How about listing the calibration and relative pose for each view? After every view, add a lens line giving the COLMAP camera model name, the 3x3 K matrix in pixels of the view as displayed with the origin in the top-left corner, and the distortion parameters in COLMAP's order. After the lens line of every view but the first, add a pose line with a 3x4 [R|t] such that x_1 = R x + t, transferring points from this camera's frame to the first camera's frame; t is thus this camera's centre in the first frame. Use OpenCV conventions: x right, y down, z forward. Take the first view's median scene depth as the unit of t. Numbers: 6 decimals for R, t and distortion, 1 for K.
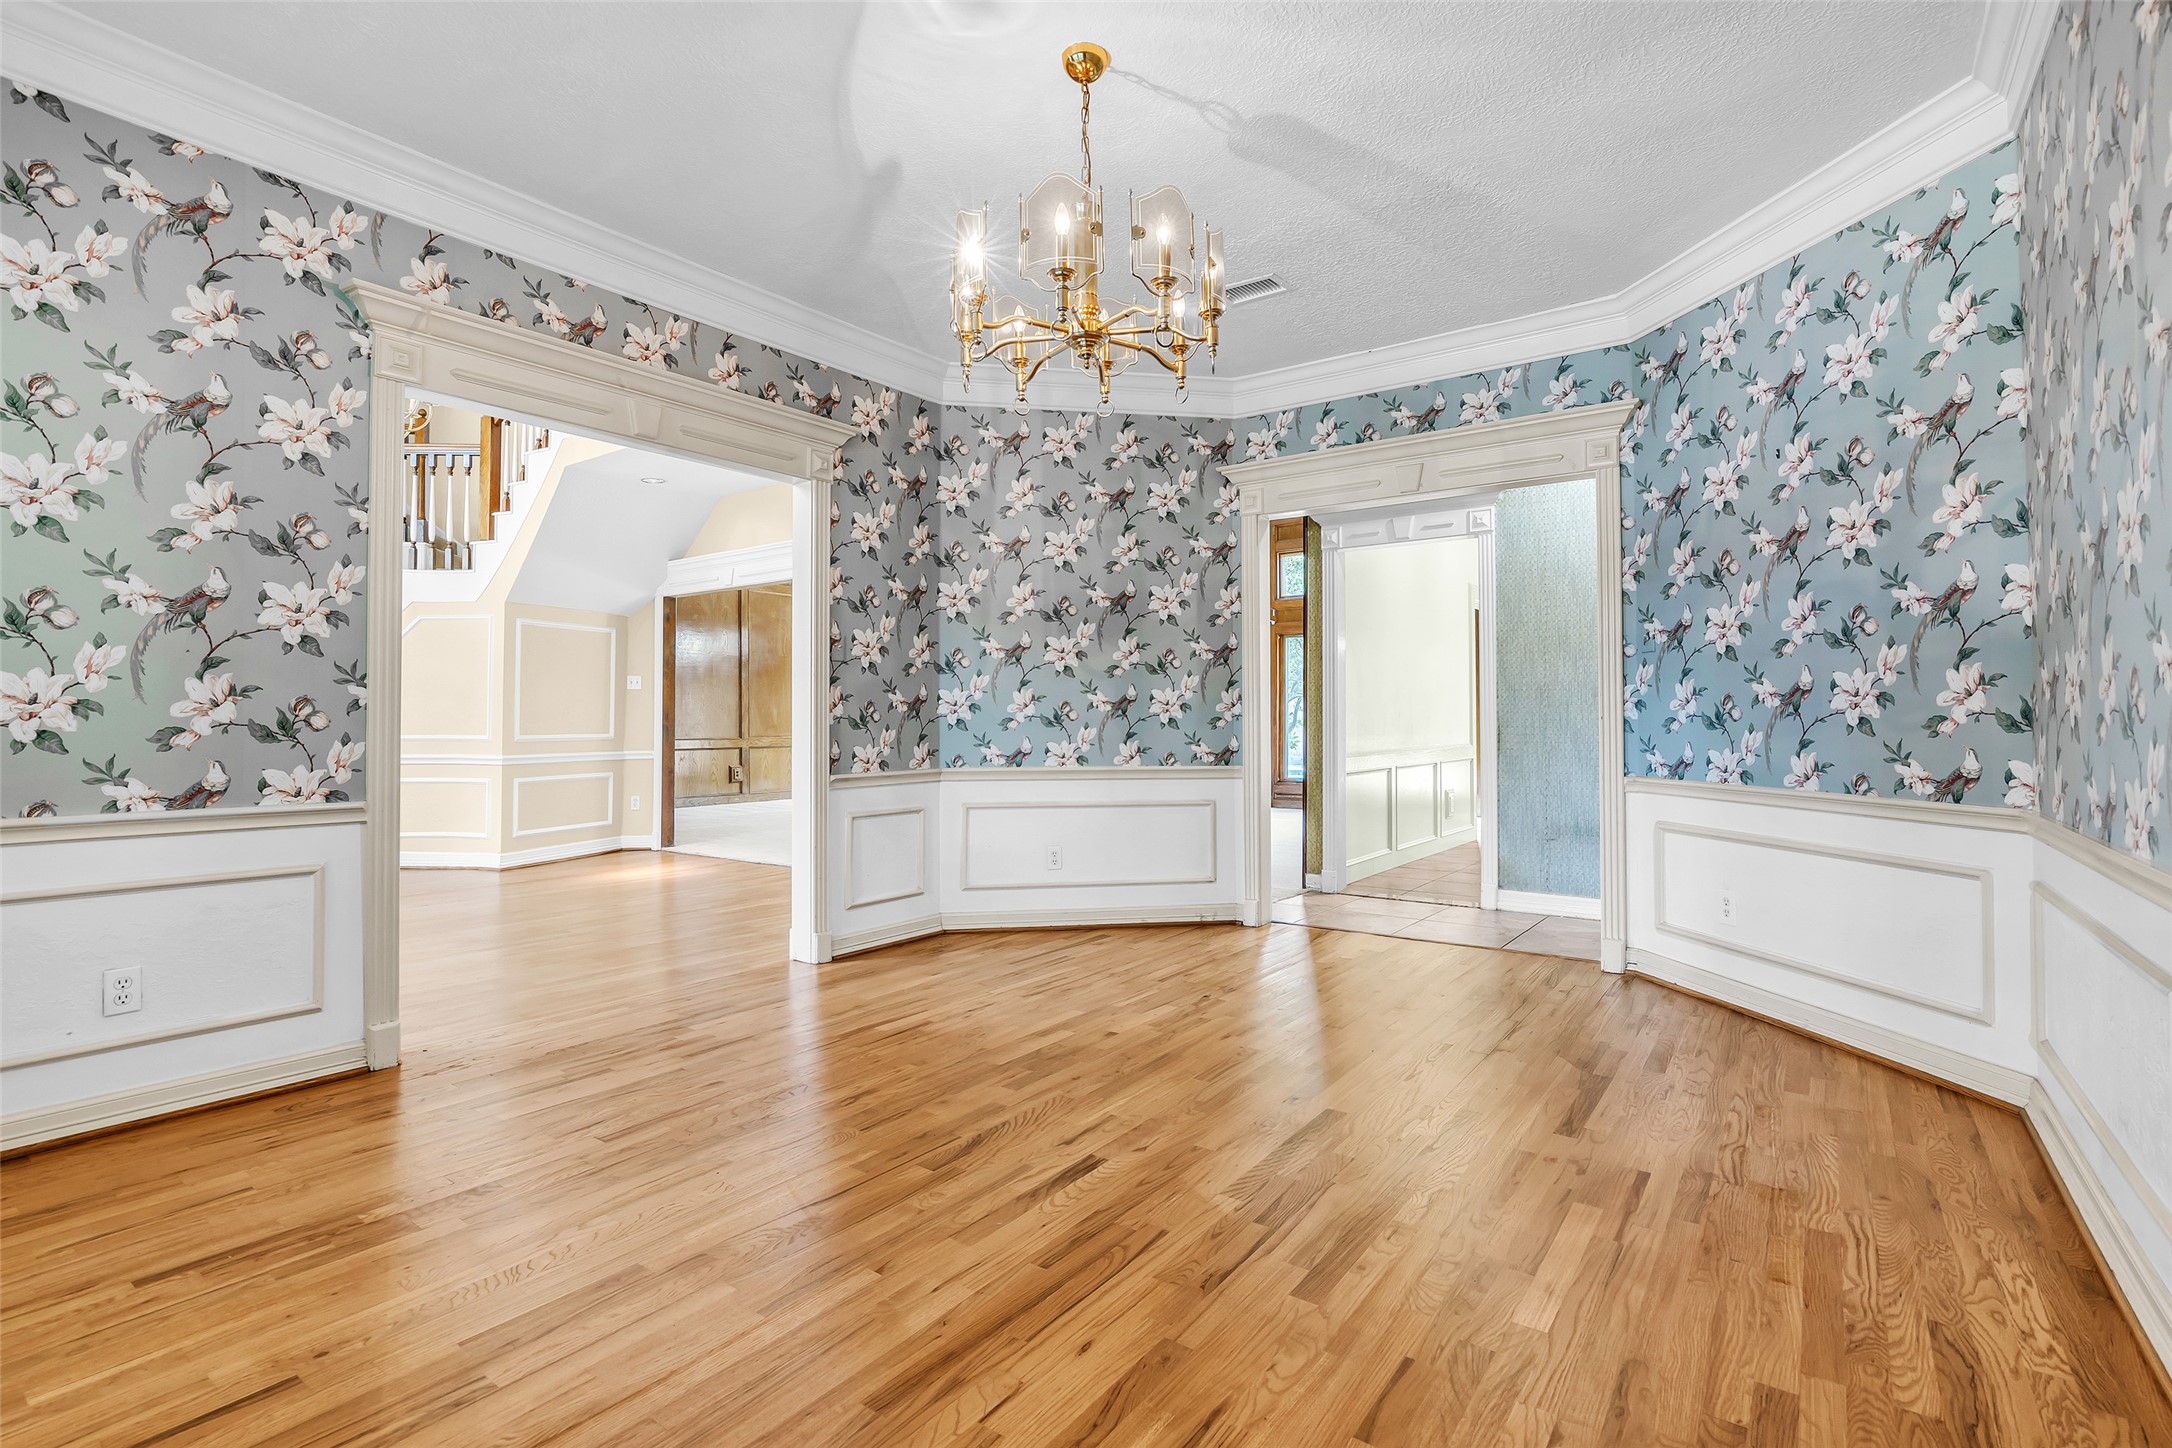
lens RADIAL K [[999.9, 0, 1077.5], [0, 999.9, 709.5], [0, 0, 1]] dist [-0.014553, -0.000002]
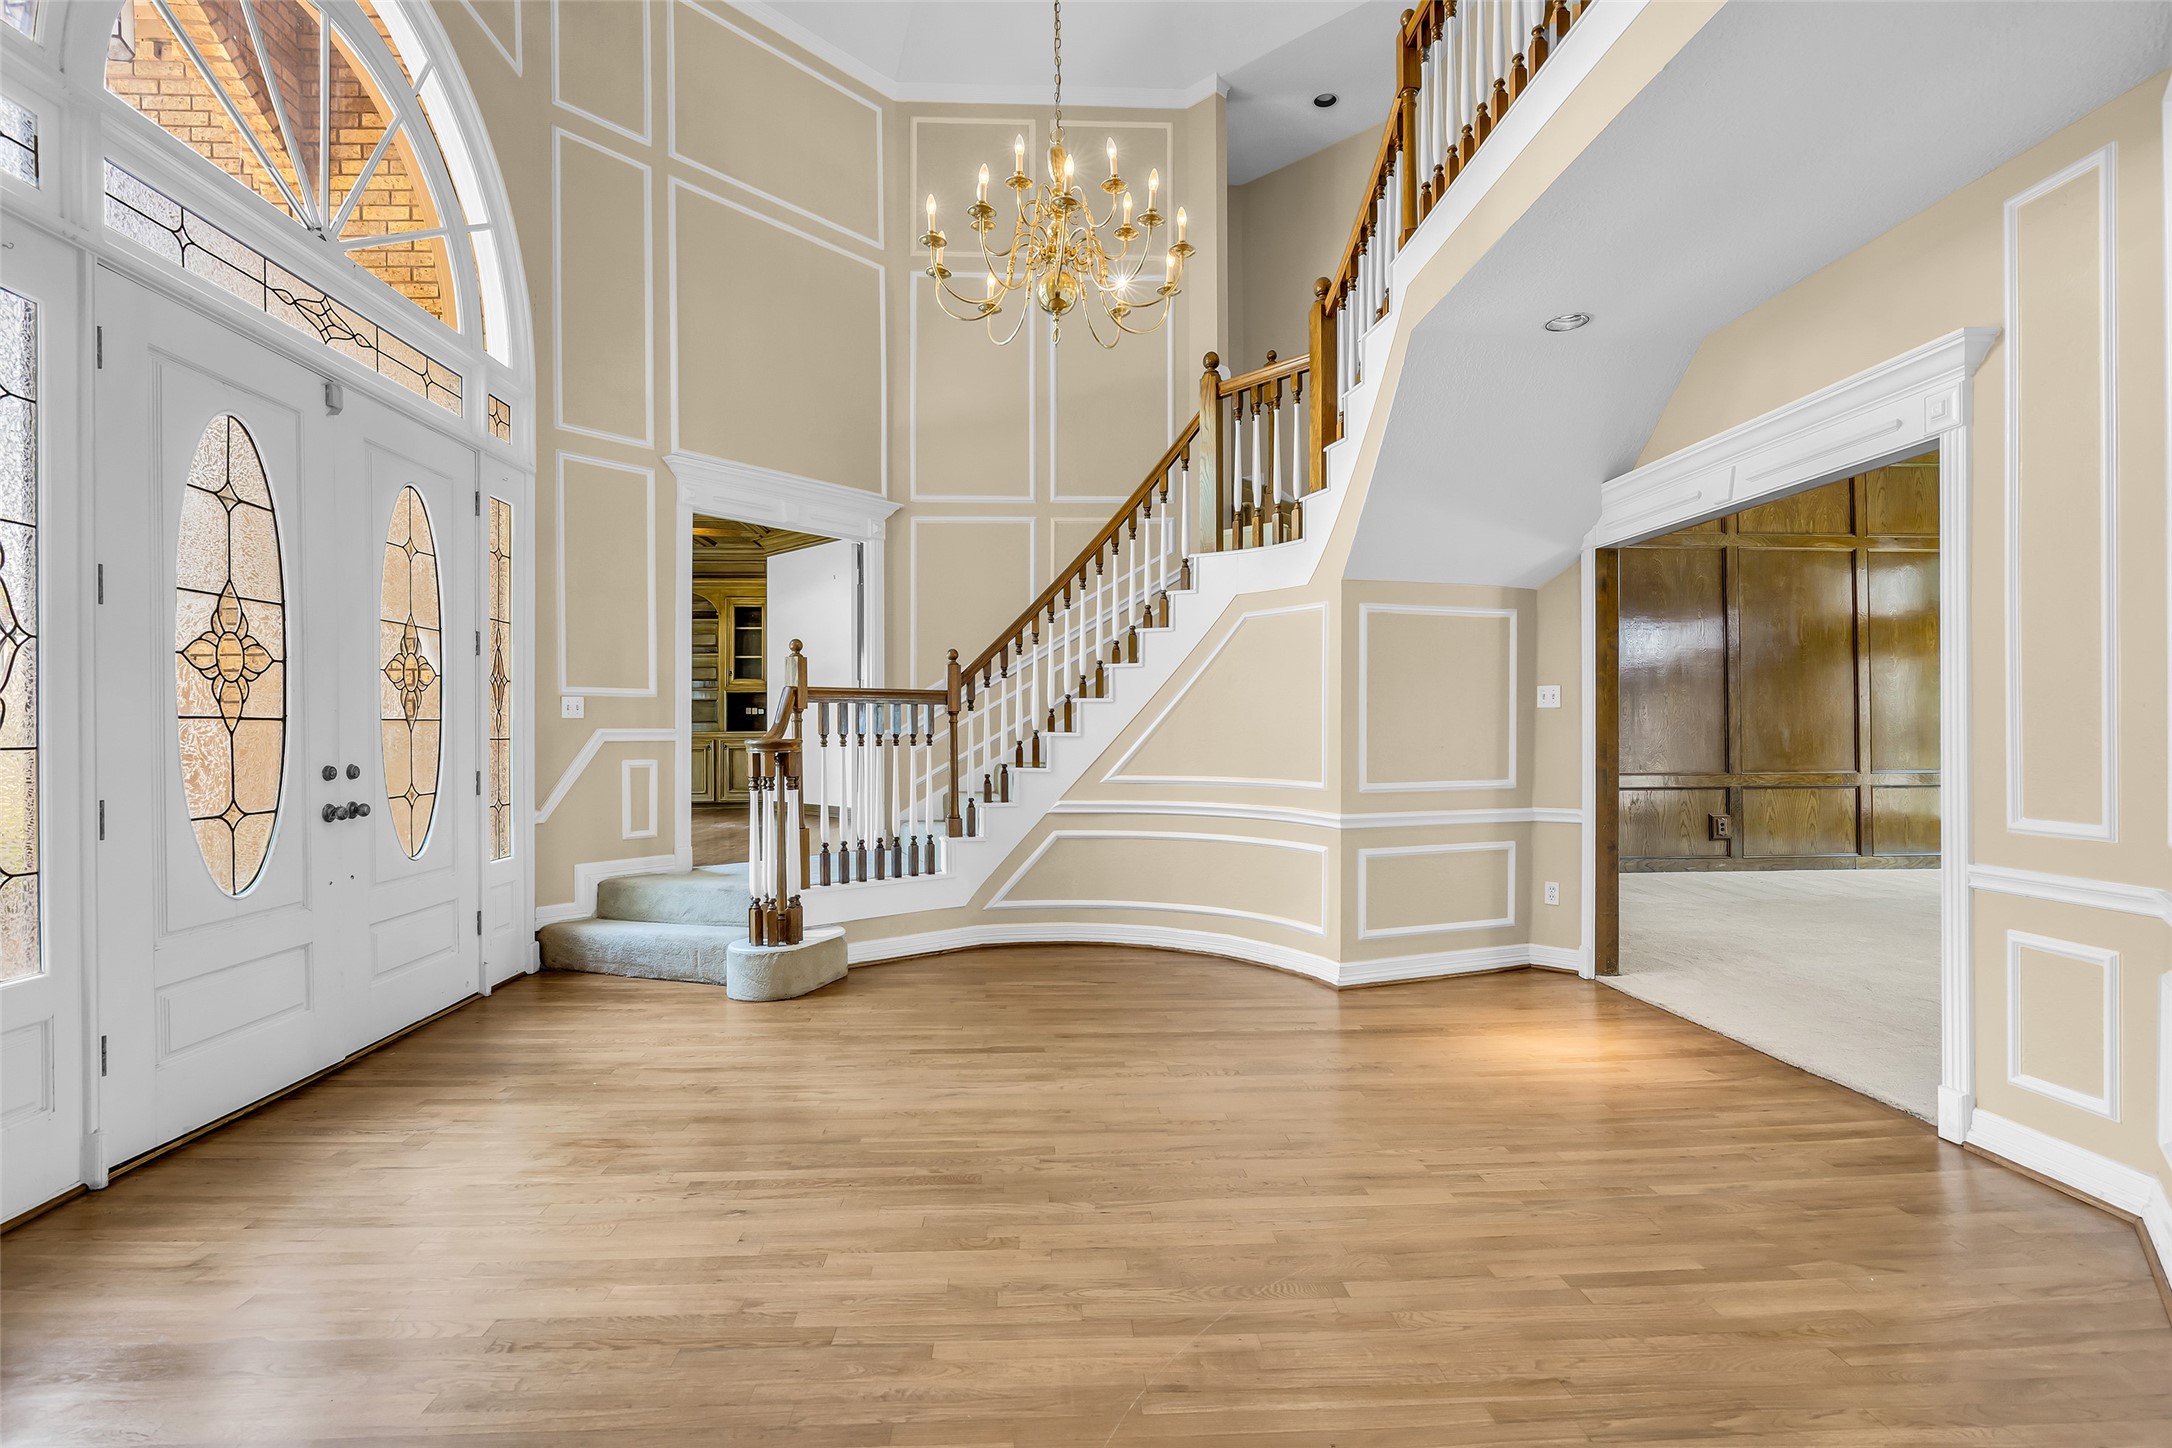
lens RADIAL K [[999.9, 0, 1081.8], [0, 999.9, 716.4], [0, 0, 1]] dist [-0.014553, -0.000002]
pose [[0.632743, -0.004611, -0.774348, -0.154544], [0.005512, 0.999984, -0.001450, -0.015982], [0.774342, -0.003351, 0.632758, 0.395666]]
